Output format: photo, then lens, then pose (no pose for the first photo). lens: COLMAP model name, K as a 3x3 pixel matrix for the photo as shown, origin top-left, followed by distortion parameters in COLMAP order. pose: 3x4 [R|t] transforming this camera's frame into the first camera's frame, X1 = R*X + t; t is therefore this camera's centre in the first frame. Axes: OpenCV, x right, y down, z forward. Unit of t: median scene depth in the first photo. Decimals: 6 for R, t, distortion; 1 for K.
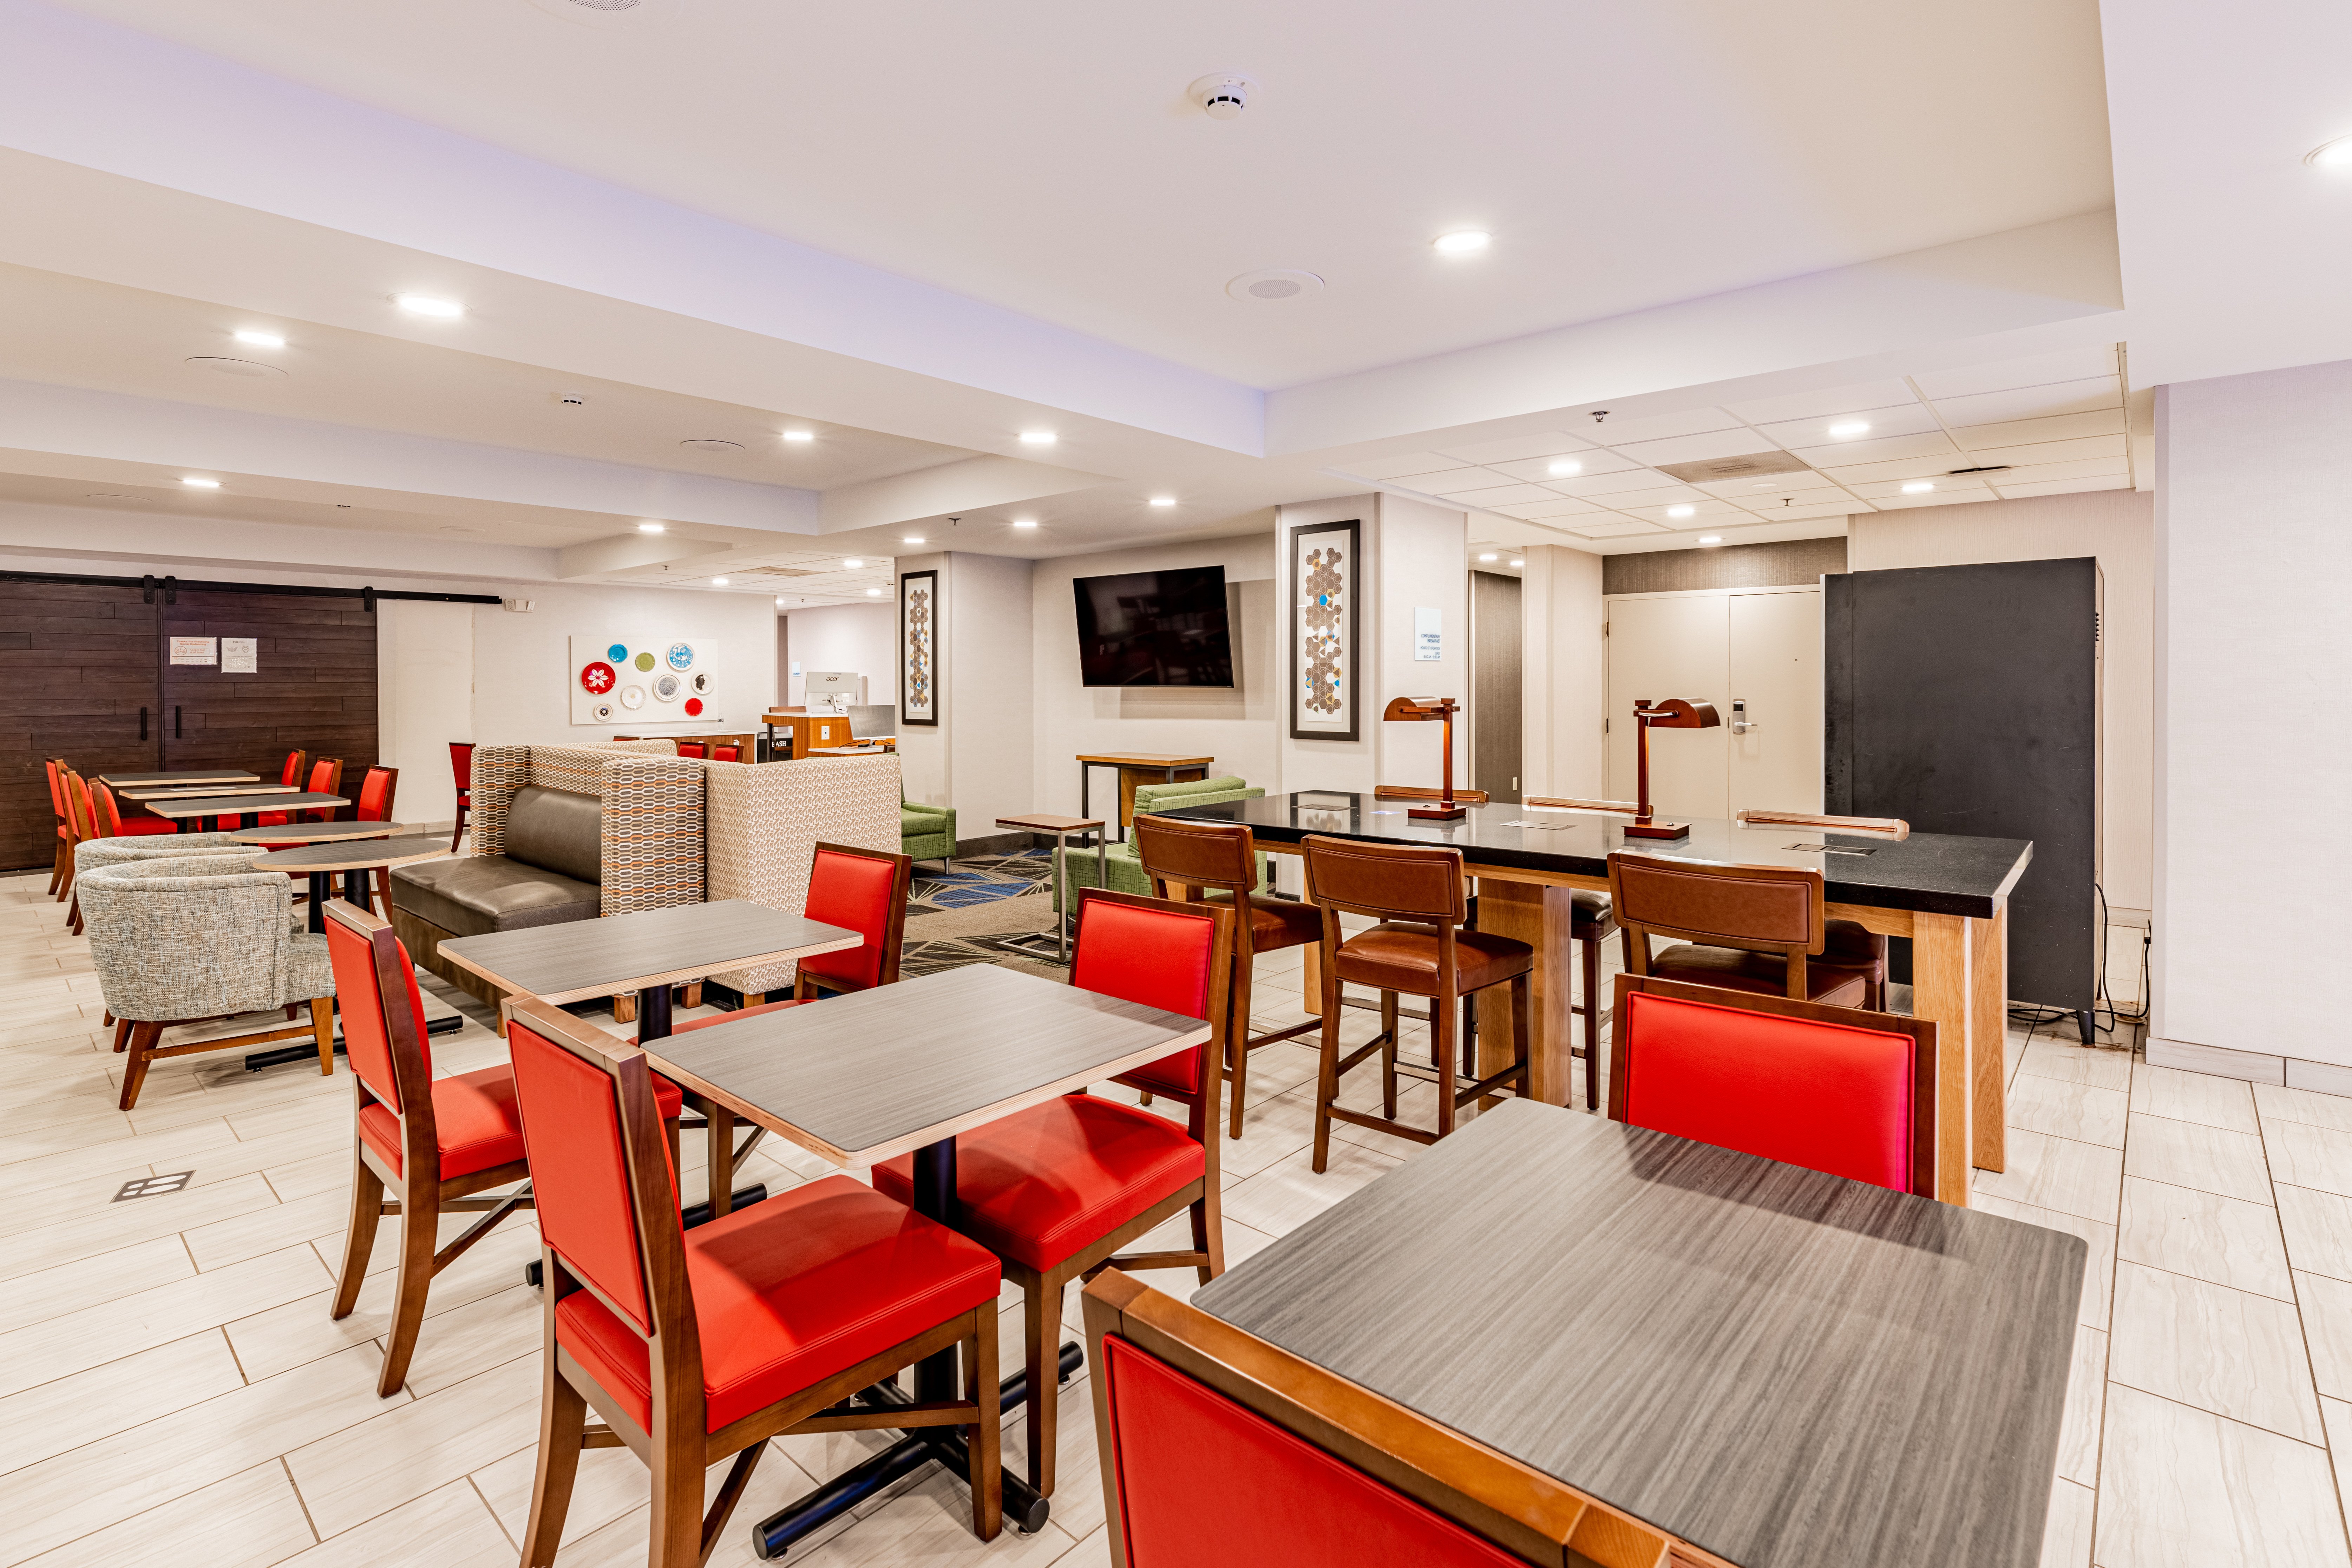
lens RADIAL K [[1105.0, 0, 1174.9], [0, 1105.0, 690.1], [0, 0, 1]] dist [-0.001397, -0.000125]
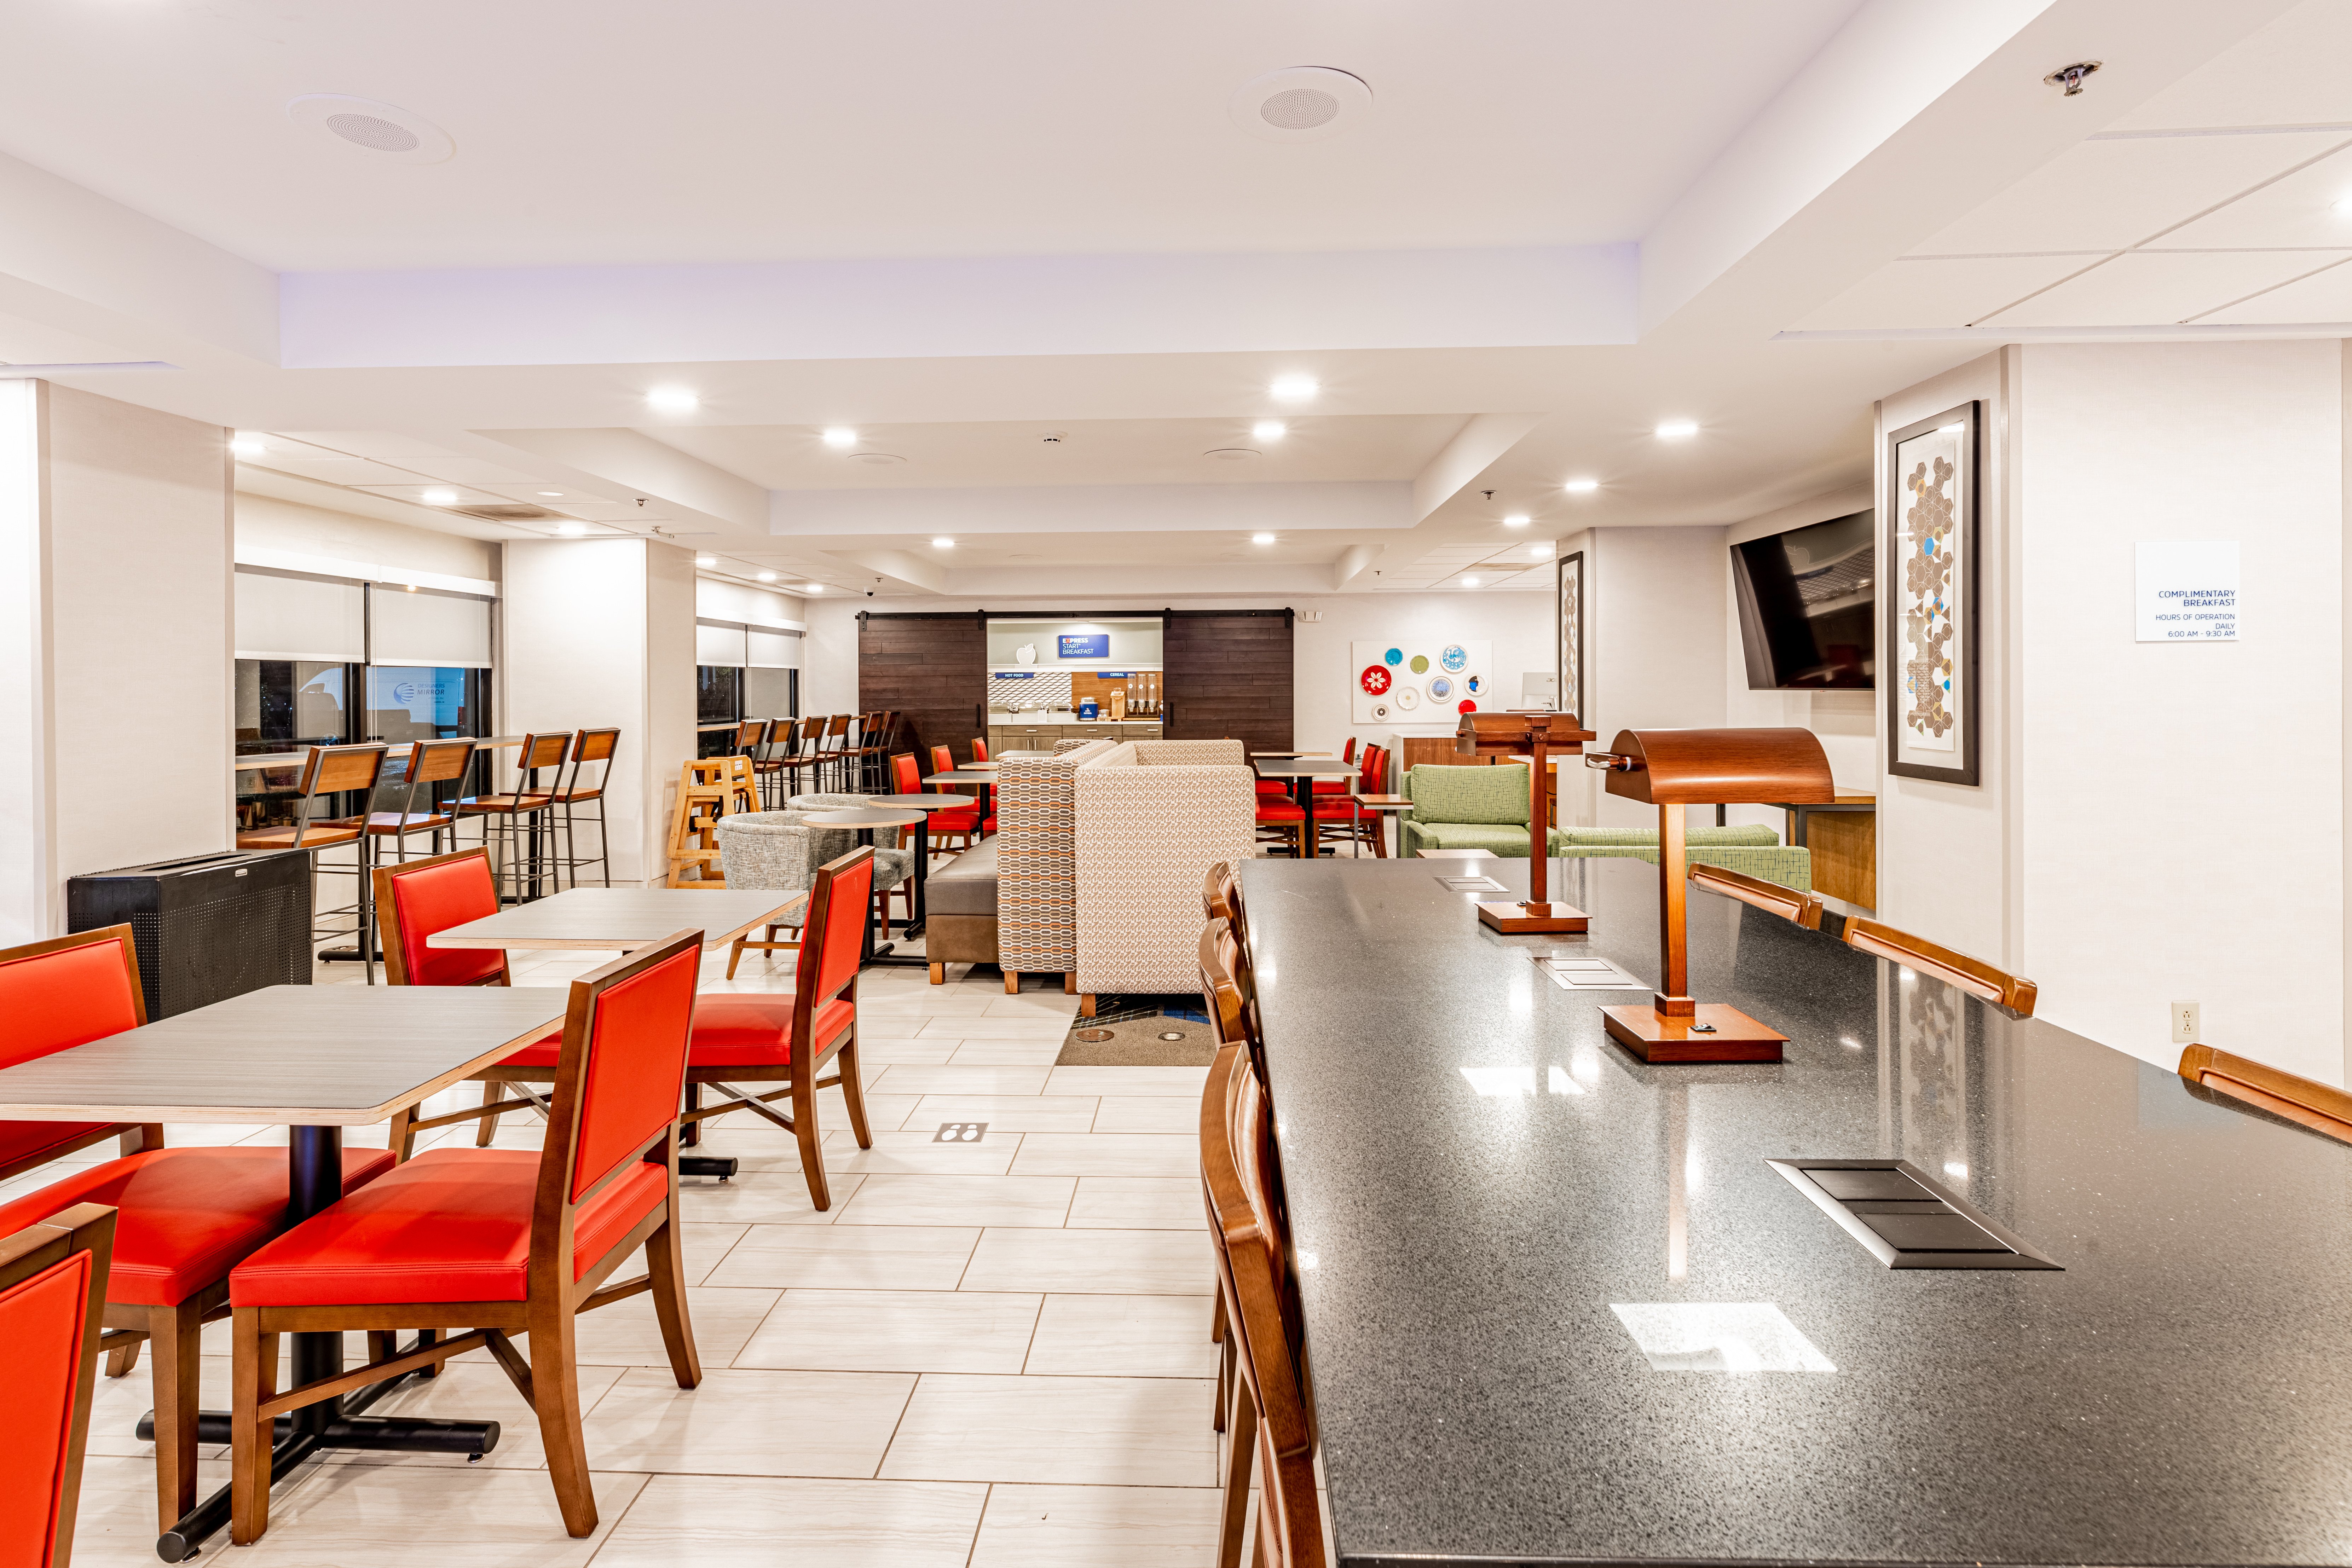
lens RADIAL K [[1113.1, 0, 1174.3], [0, 1113.1, 690.0], [0, 0, 1]] dist [-0.001215, 0.000136]
pose [[0.634101, 0.000880, -0.773249, 0.346530], [-0.000677, 1.000000, 0.000583, -0.003794], [0.773250, 0.000154, 0.634102, 0.307450]]
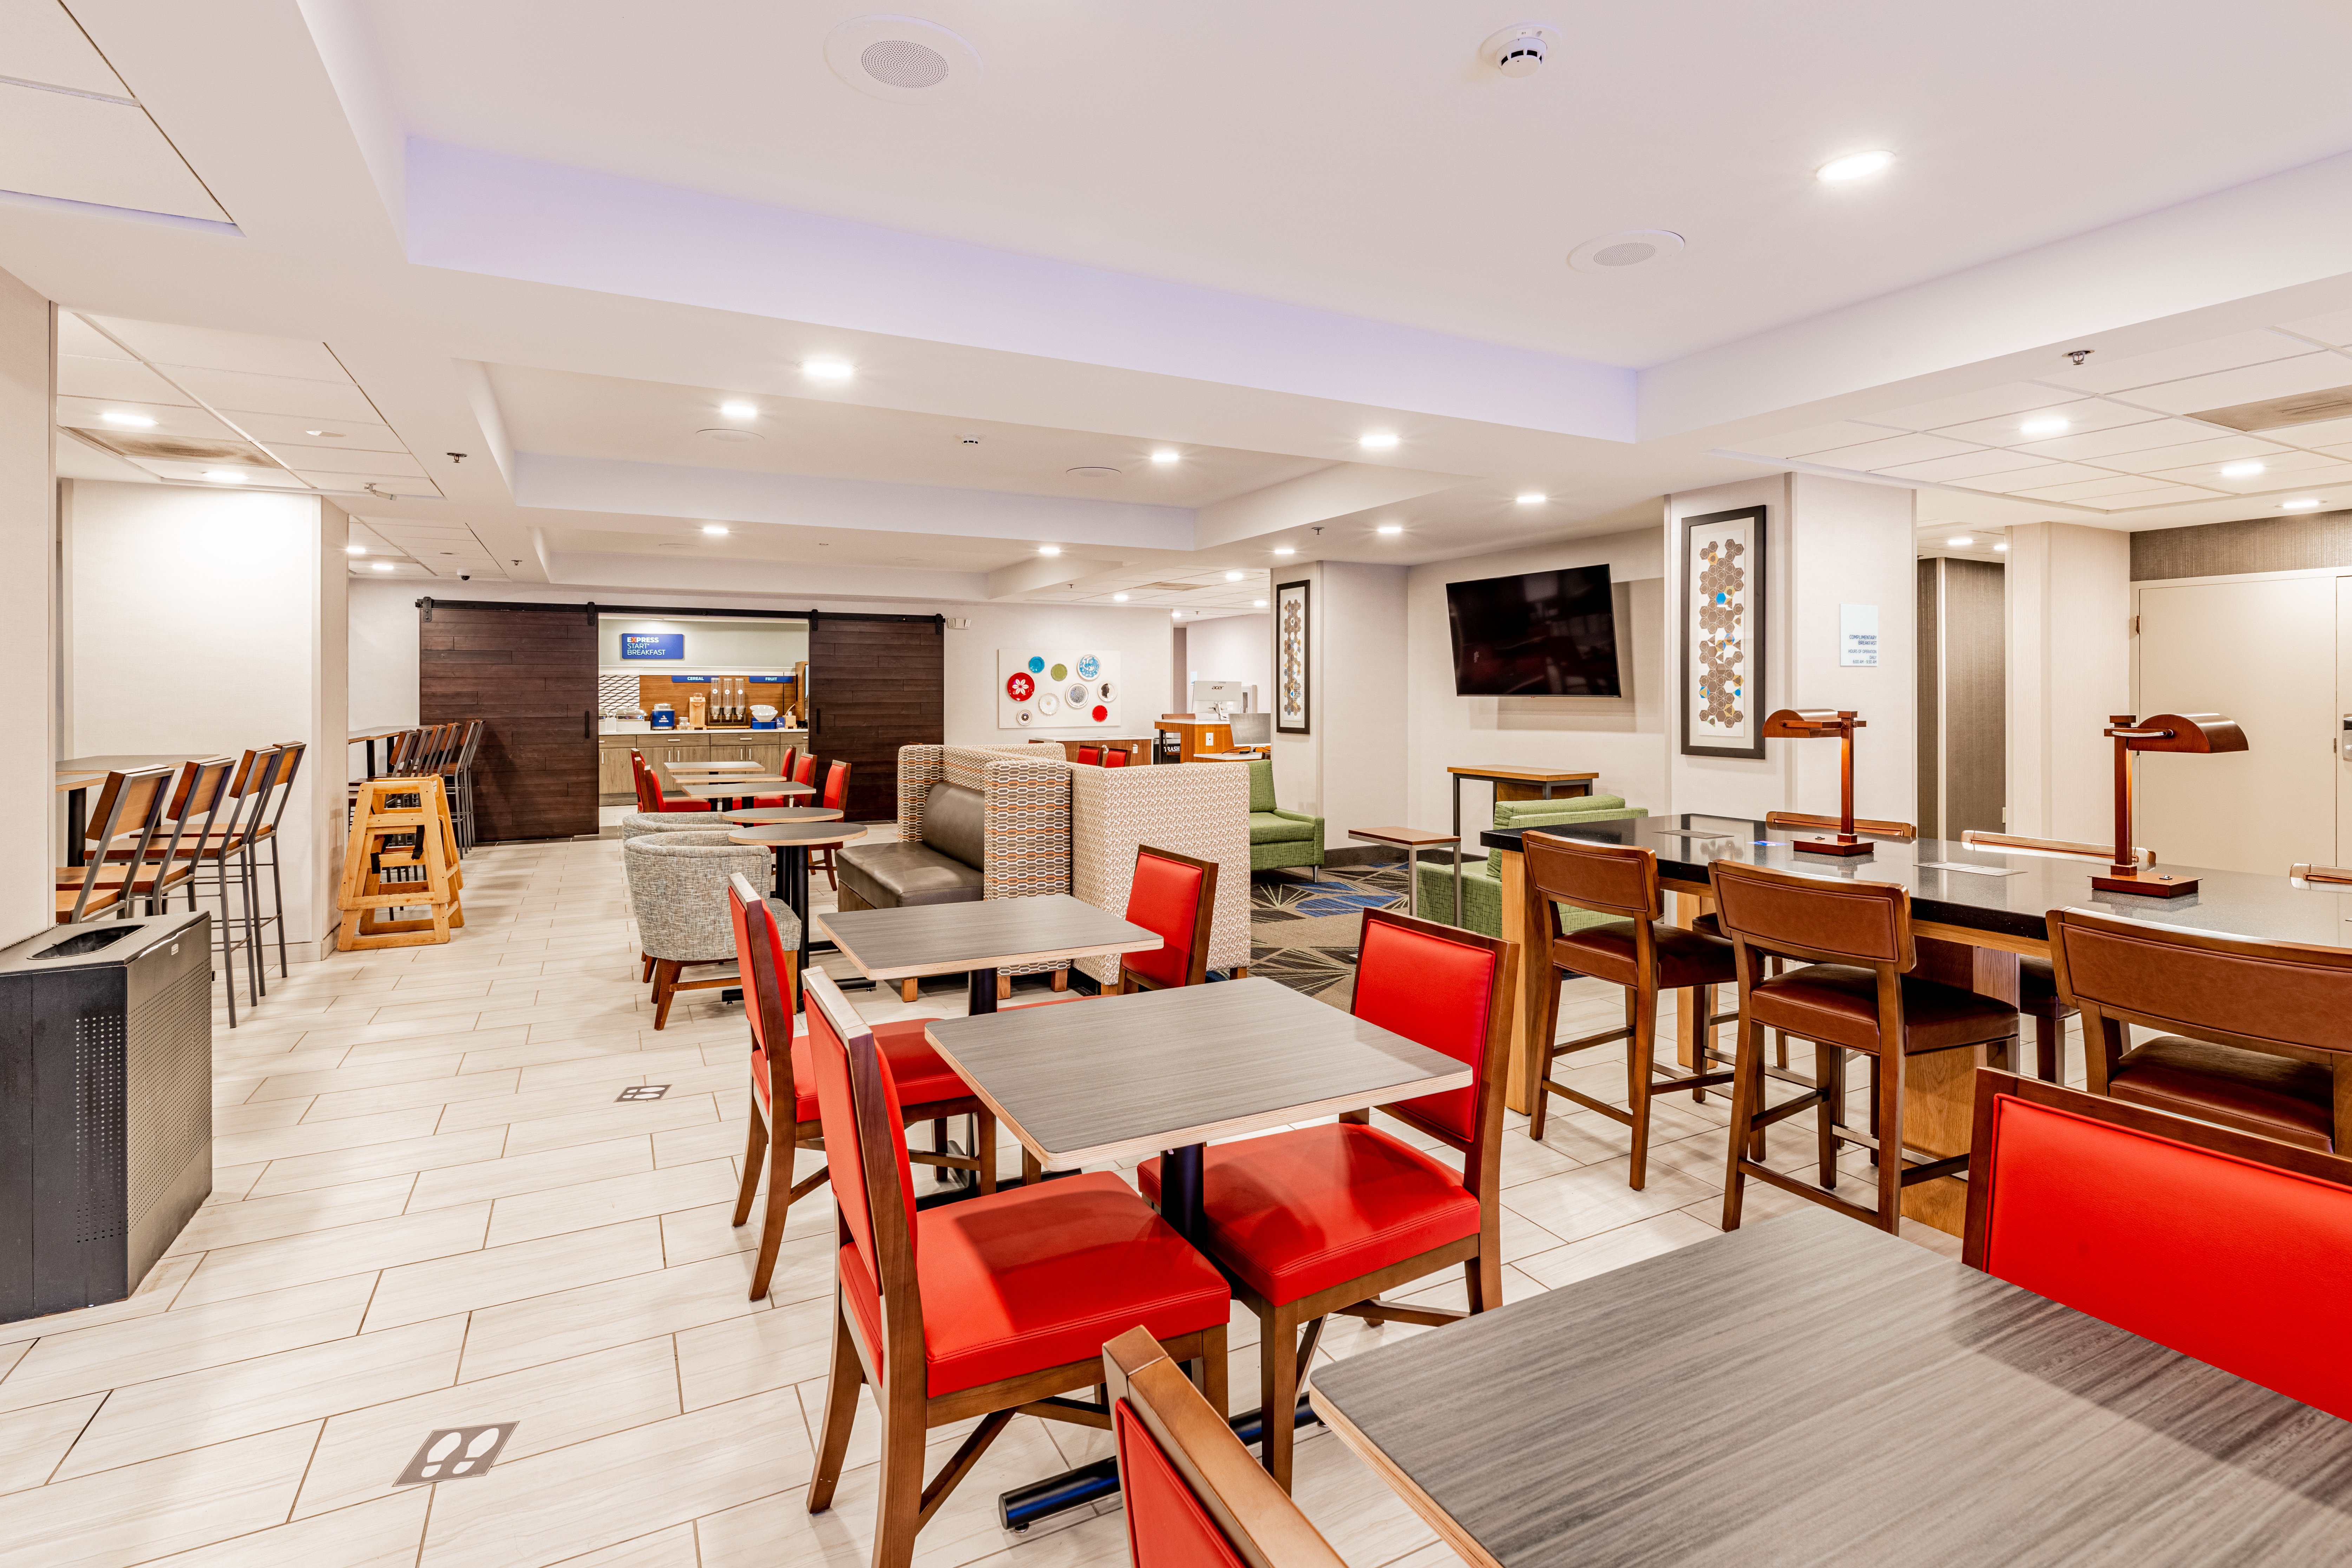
lens RADIAL K [[1105.0, 0, 1174.9], [0, 1105.0, 690.1], [0, 0, 1]] dist [-0.001397, -0.000125]
pose [[0.934343, 0.000581, -0.356374, 0.041818], [-0.003307, 0.999970, -0.007038, -0.000596], [0.356360, 0.007754, 0.934317, 0.019711]]
